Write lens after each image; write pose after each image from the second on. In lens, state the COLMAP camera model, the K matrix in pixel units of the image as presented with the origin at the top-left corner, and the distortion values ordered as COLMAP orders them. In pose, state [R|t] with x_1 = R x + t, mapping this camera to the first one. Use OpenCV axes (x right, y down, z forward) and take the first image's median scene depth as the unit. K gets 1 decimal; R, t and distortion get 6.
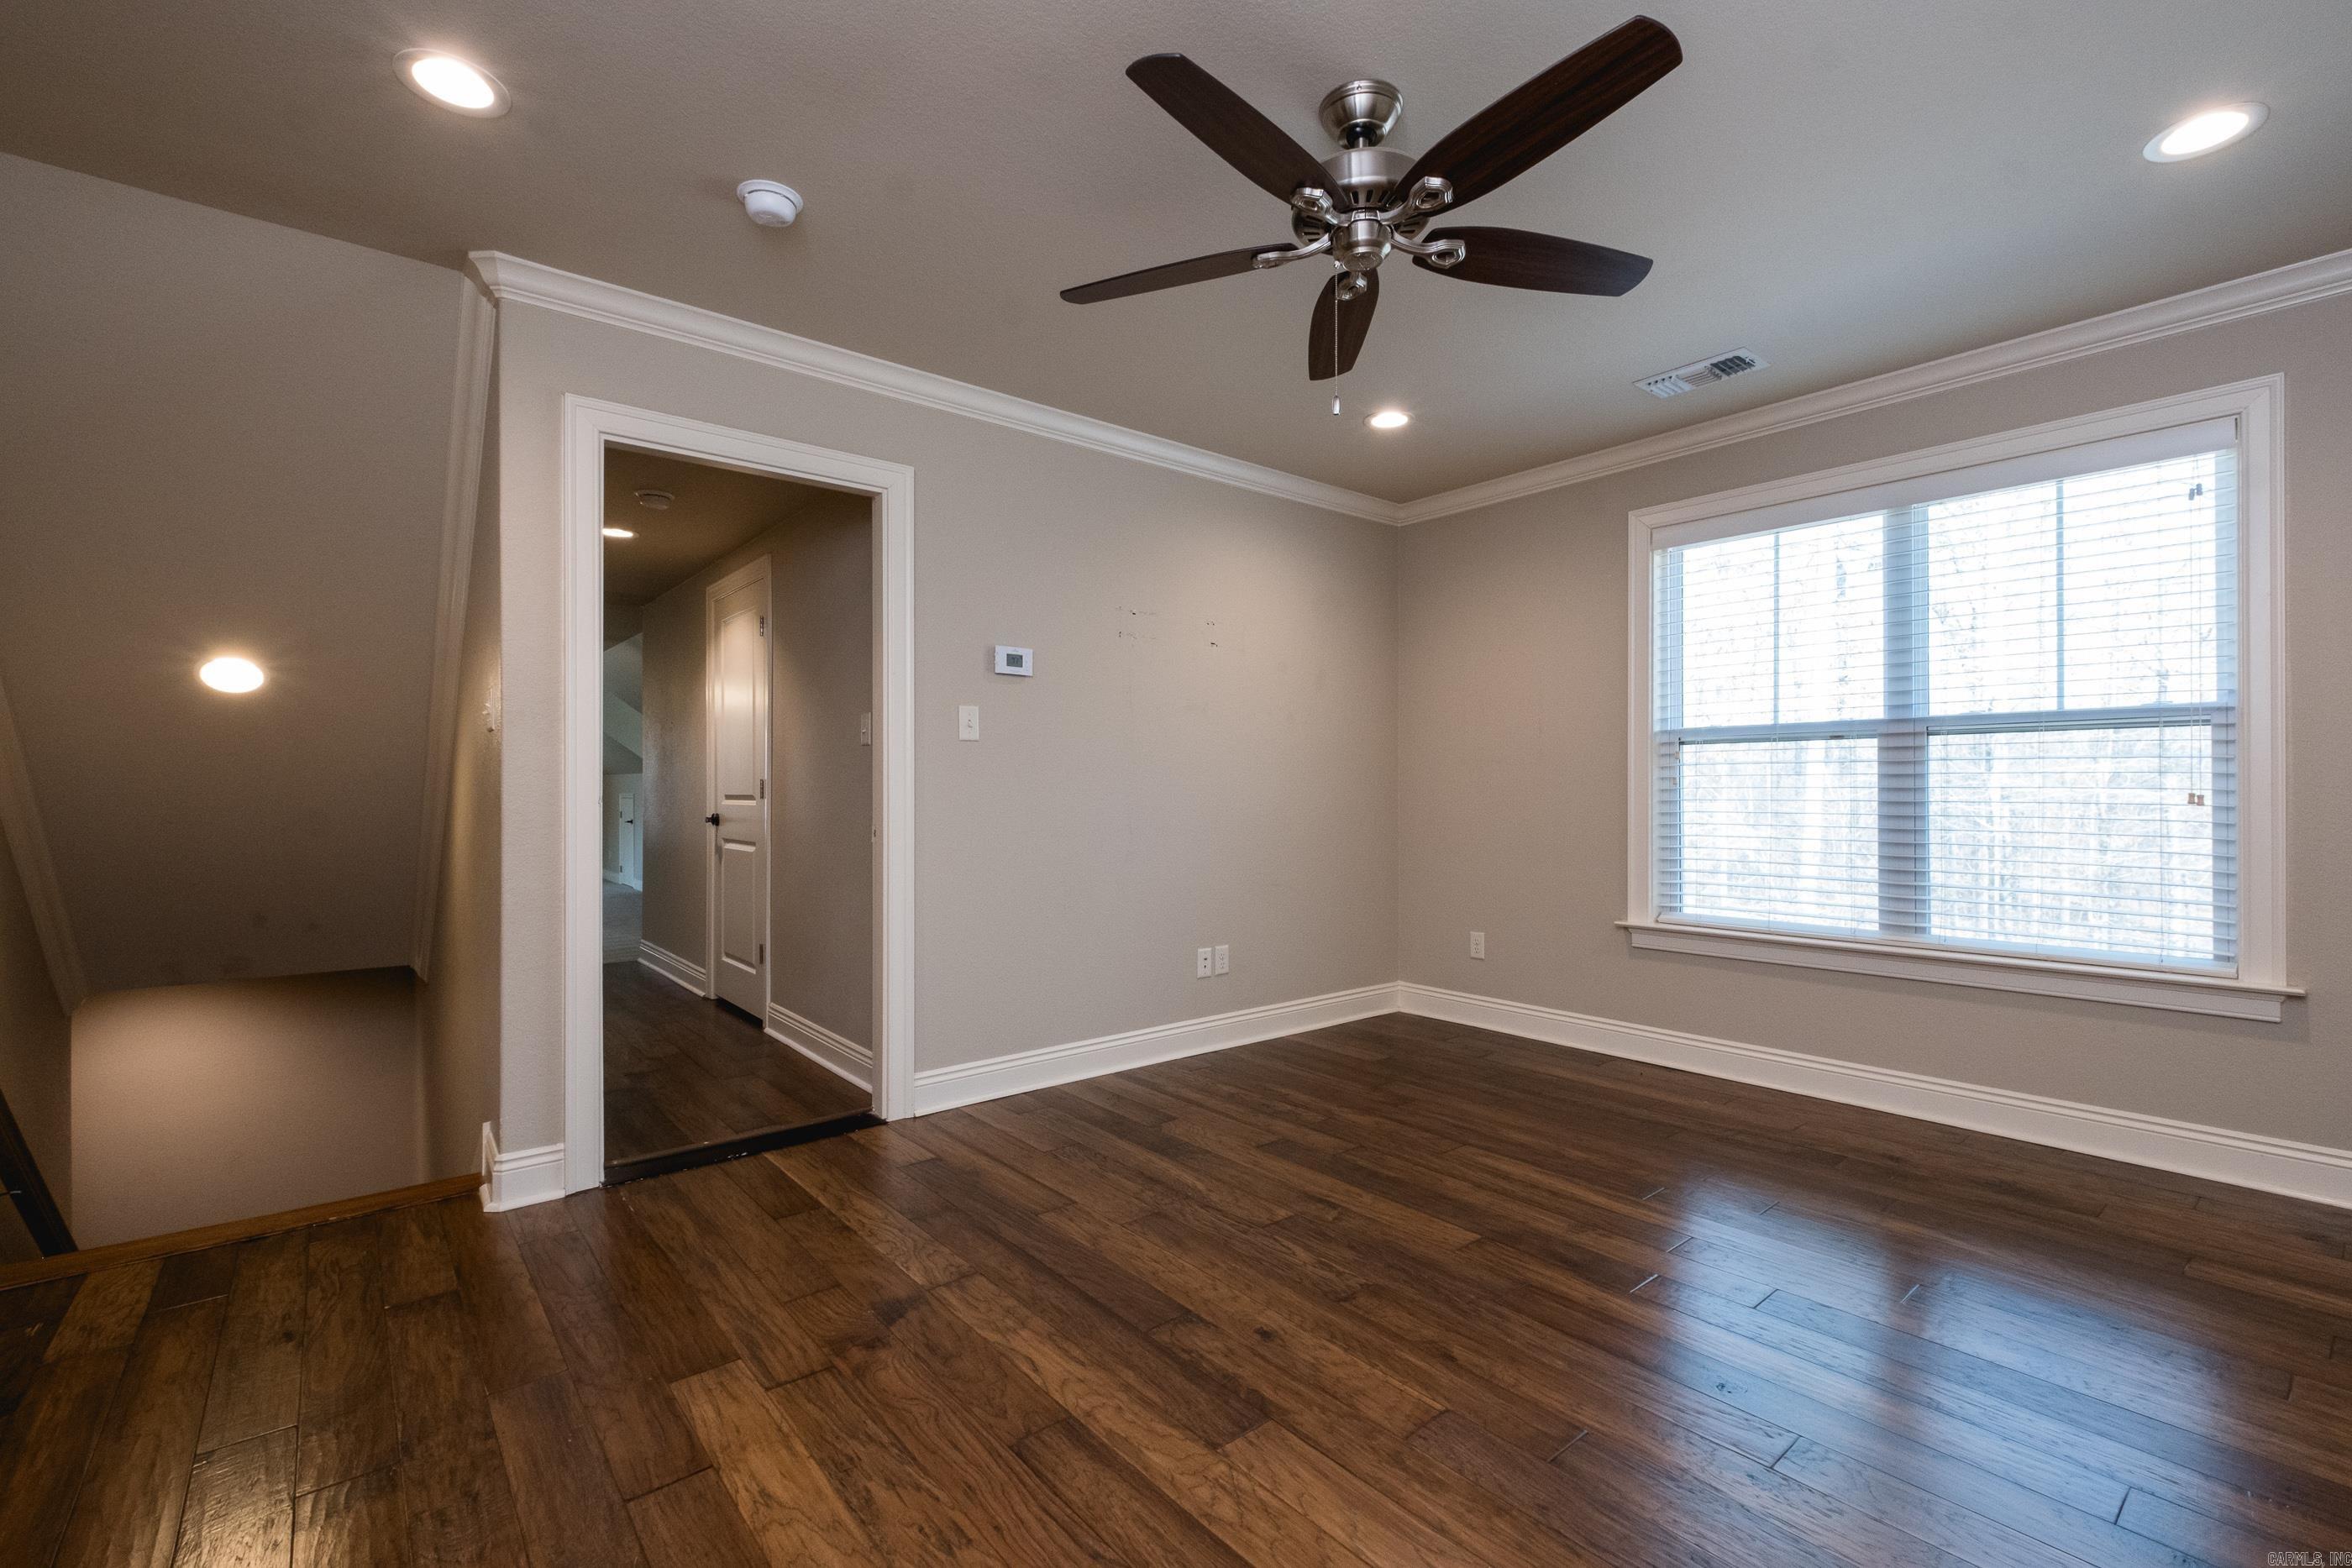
lens RADIAL K [[1011.7, 0, 1200.8], [0, 1011.7, 765.0], [0, 0, 1]] dist [0.014481, -0.012080]
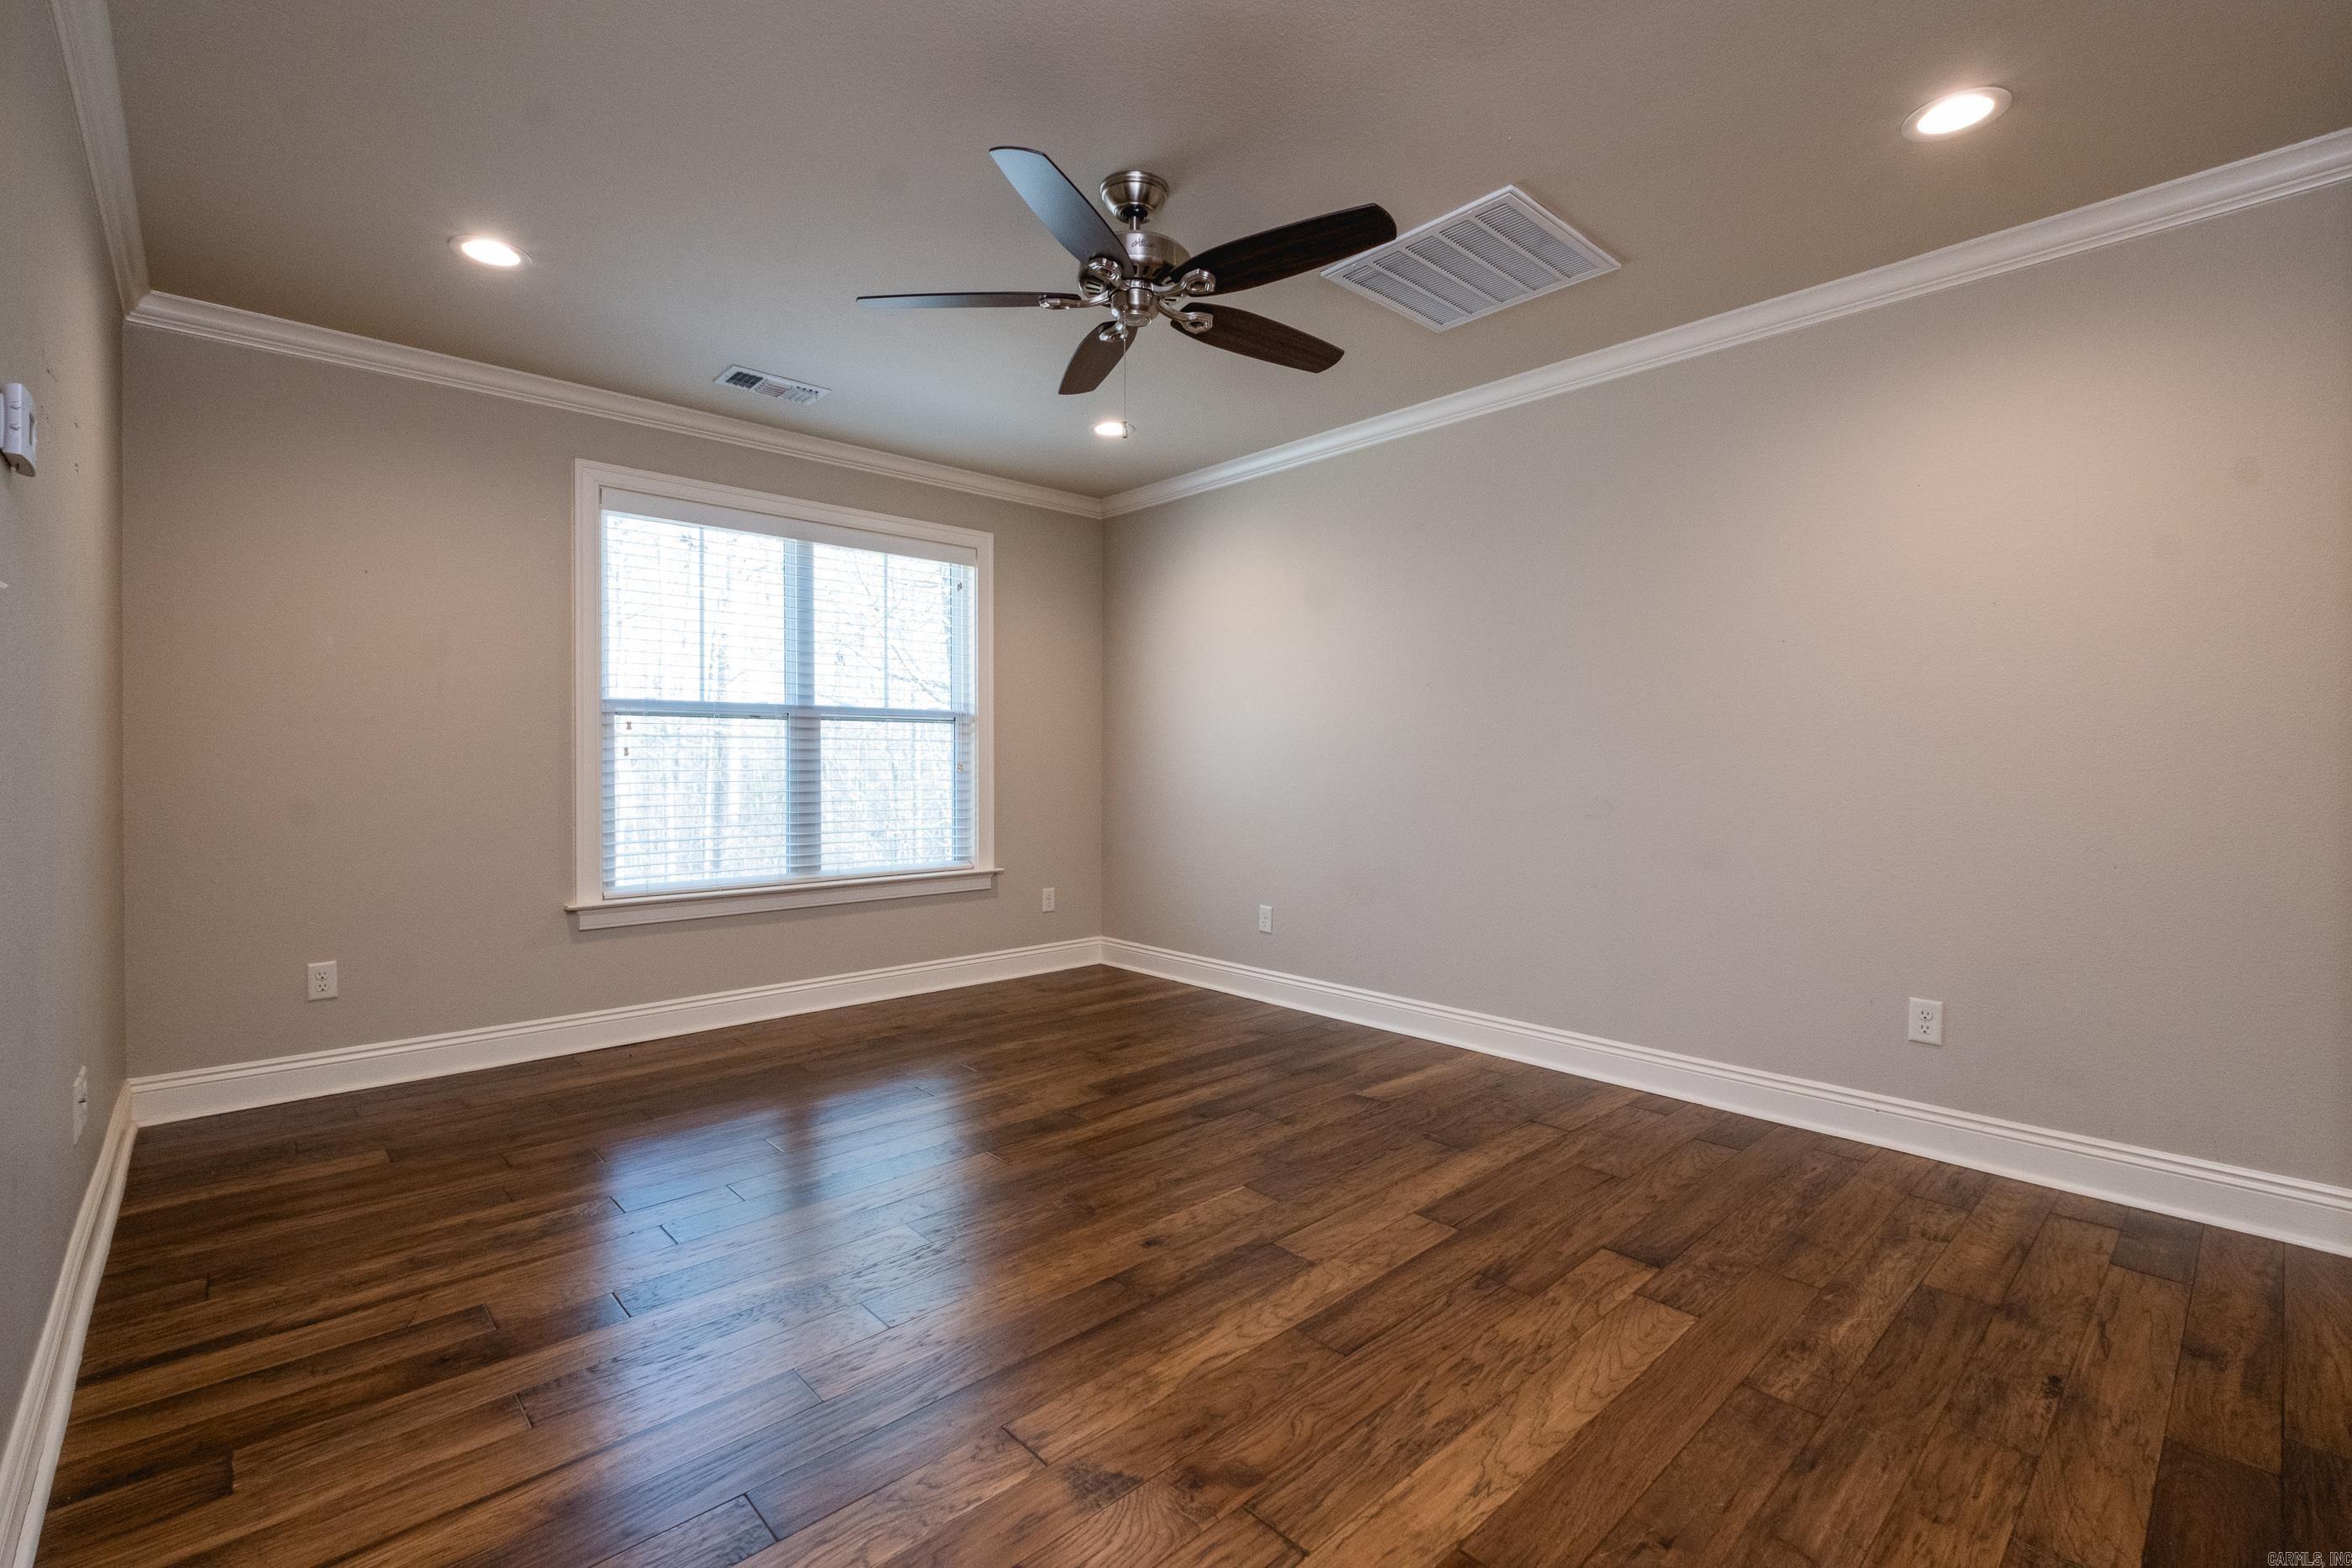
lens RADIAL K [[1008.2, 0, 1167.2], [0, 1008.2, 751.7], [0, 0, 1]] dist [0.001722, 0.000003]
pose [[-0.027907, 0.009079, 0.999569, -0.609558], [-0.025007, 0.999639, -0.009777, 0.013753], [-0.999298, -0.025269, -0.027670, 0.587843]]
